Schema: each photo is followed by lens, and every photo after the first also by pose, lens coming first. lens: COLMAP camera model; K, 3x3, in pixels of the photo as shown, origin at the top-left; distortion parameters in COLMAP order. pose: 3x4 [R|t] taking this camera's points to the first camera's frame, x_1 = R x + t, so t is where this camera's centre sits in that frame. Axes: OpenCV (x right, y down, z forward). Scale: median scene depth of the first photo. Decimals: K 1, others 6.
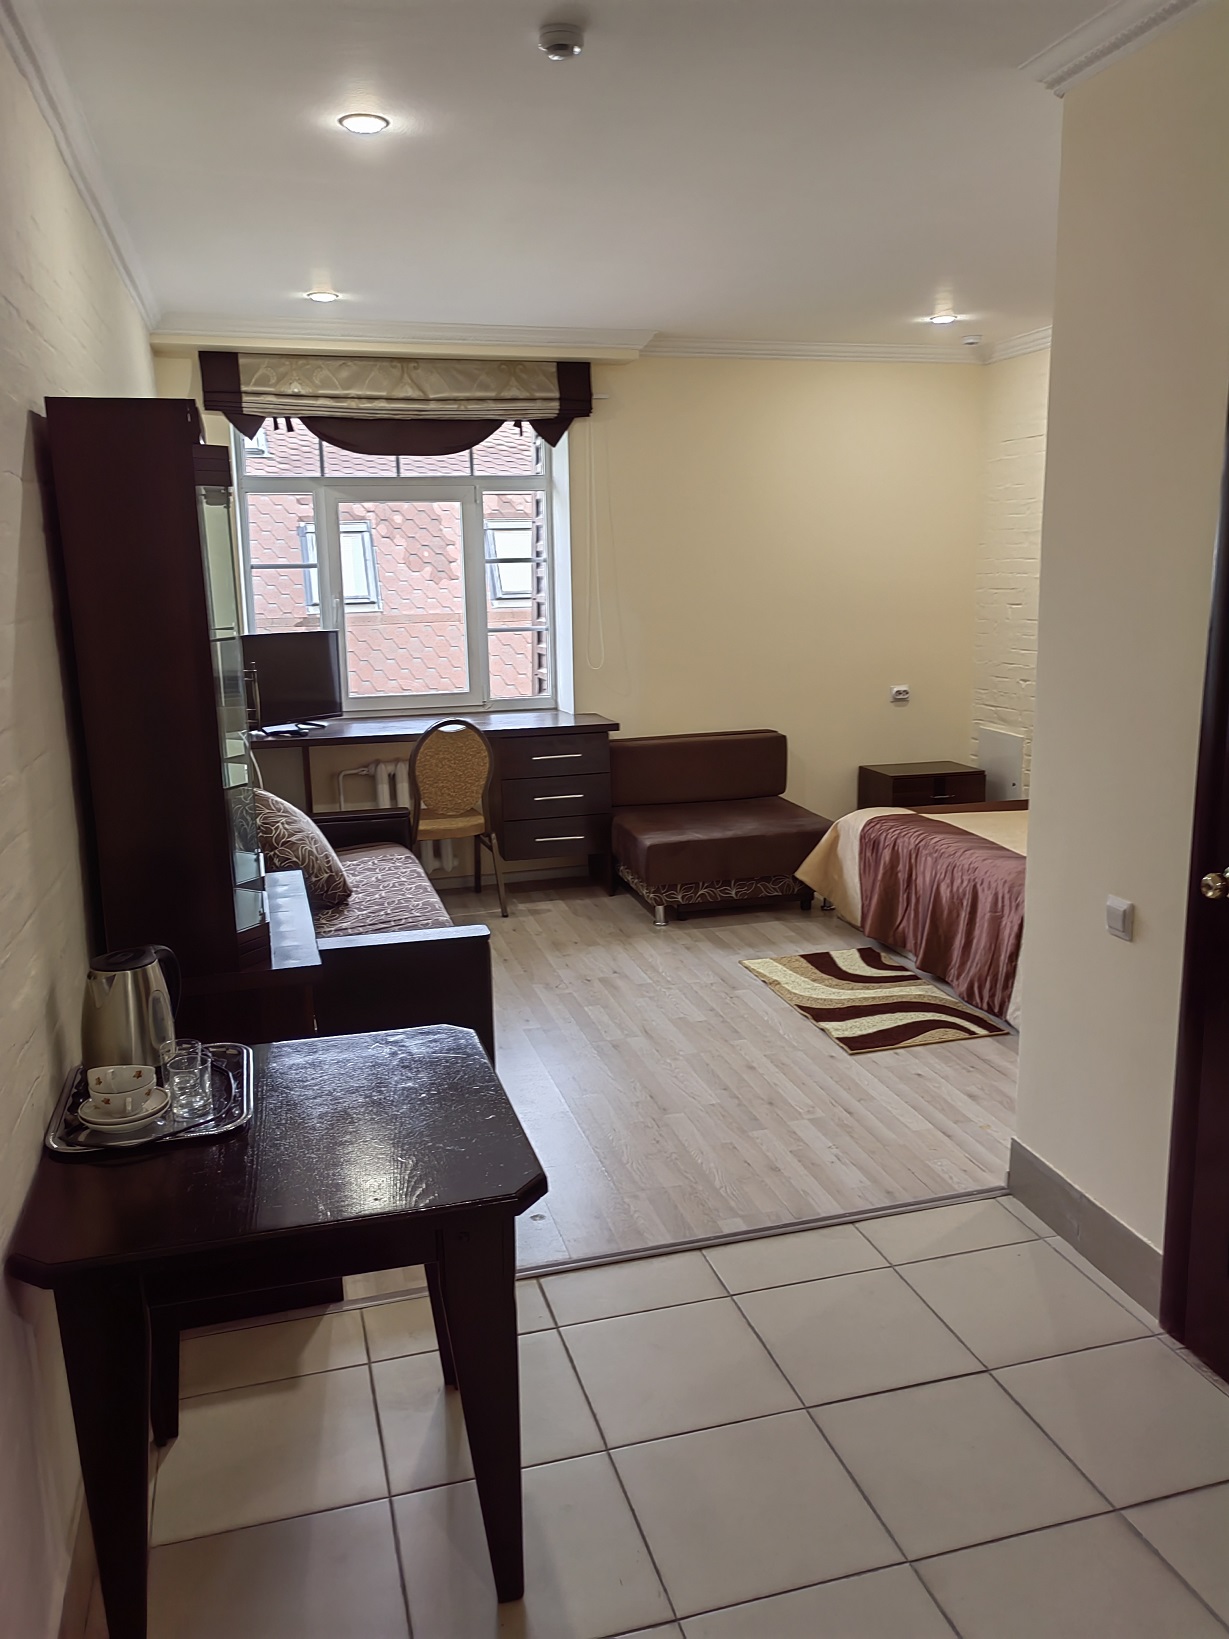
lens RADIAL K [[1274.3, 0, 614.5], [0, 1274.3, 819.5], [0, 0, 1]] dist [-0.000220, -0.000218]
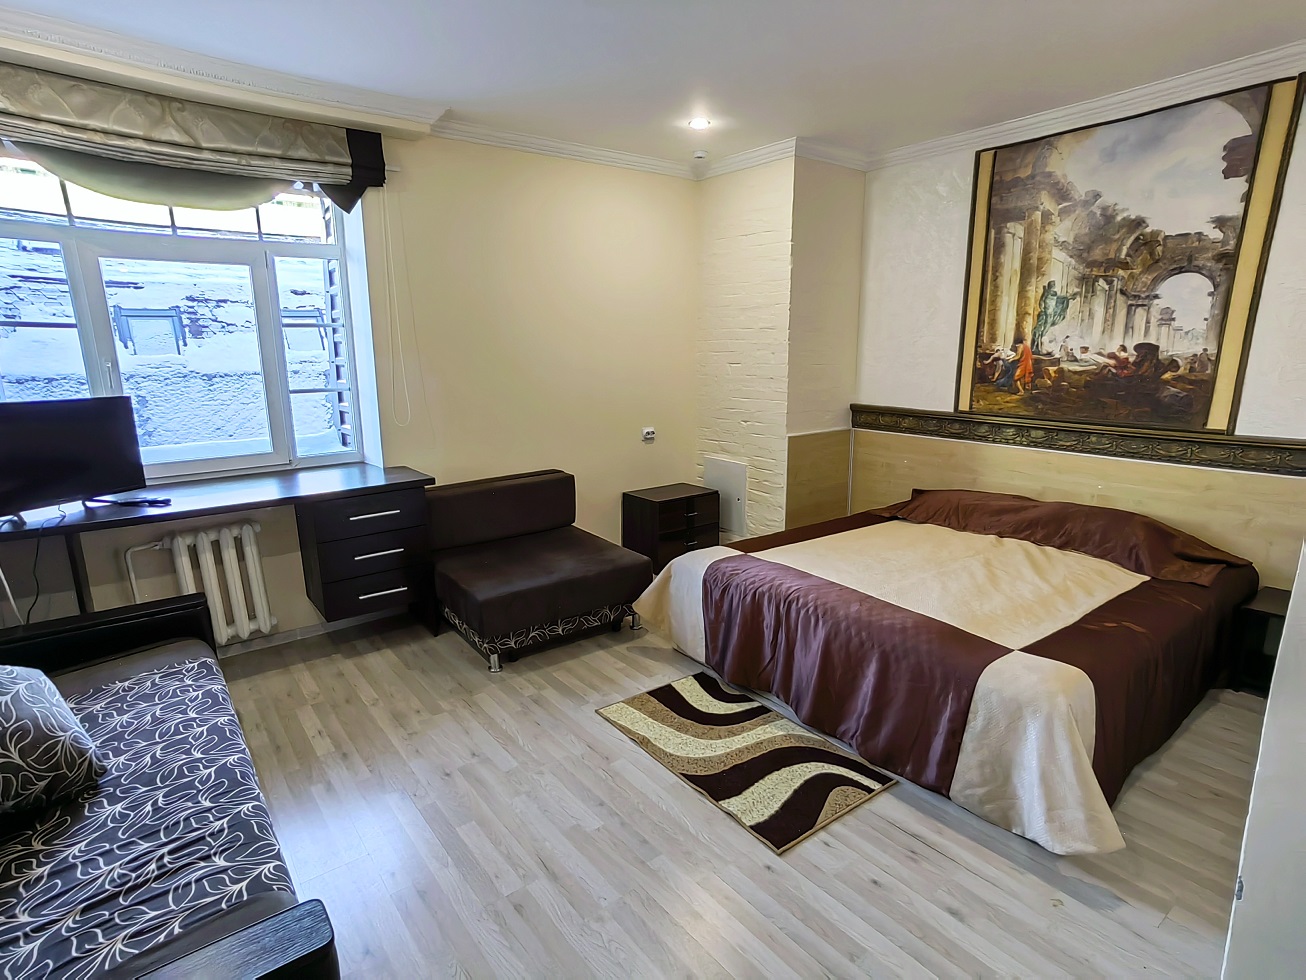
lens RADIAL K [[693.9, 0, 648.6], [0, 693.9, 493.0], [0, 0, 1]] dist [-0.066827, 0.060235]
pose [[0.924207, -0.073431, 0.374766, -0.048679], [0.068841, 0.997298, 0.025640, -0.067536], [-0.375636, 0.002103, 0.926765, 0.416427]]
